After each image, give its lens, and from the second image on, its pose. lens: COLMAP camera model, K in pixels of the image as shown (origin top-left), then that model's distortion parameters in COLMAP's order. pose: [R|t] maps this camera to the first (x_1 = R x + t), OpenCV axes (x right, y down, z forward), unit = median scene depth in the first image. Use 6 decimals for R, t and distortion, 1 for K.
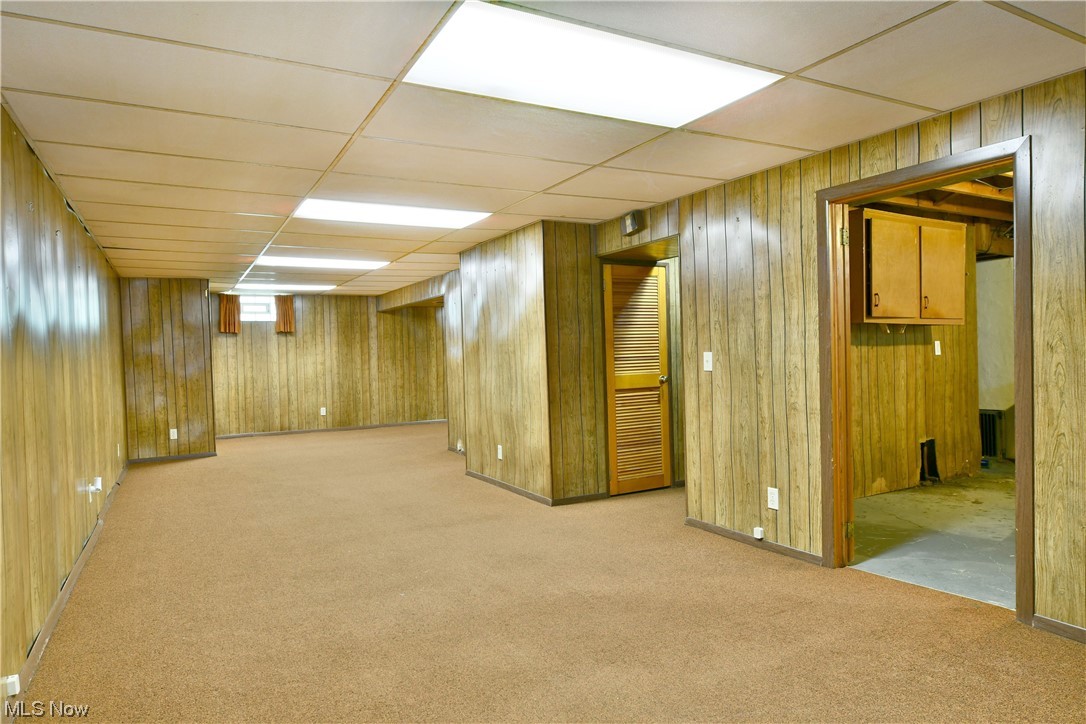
lens RADIAL K [[663.6, 0, 532.1], [0, 663.6, 364.1], [0, 0, 1]] dist [-0.014541, -0.005965]
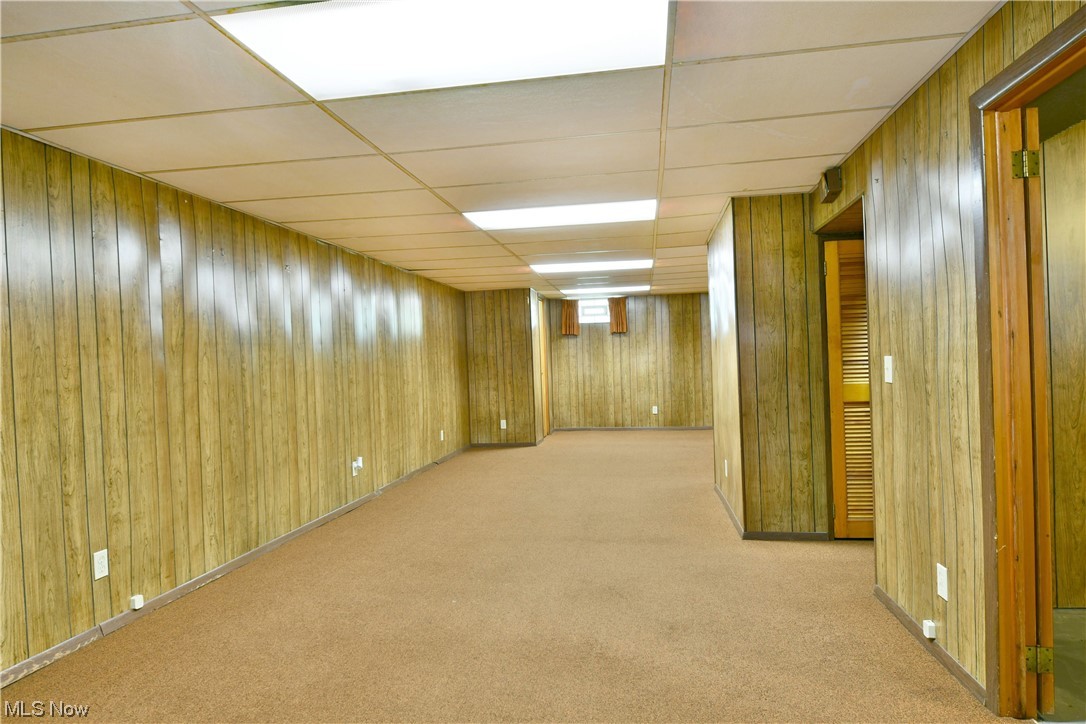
lens RADIAL K [[663.6, 0, 536.3], [0, 663.6, 365.5], [0, 0, 1]] dist [-0.014541, -0.005965]
pose [[0.793097, 0.005711, -0.609069, 0.162287], [-0.000238, 0.999959, 0.009066, -0.005837], [0.609095, -0.007045, 0.793066, 0.089769]]
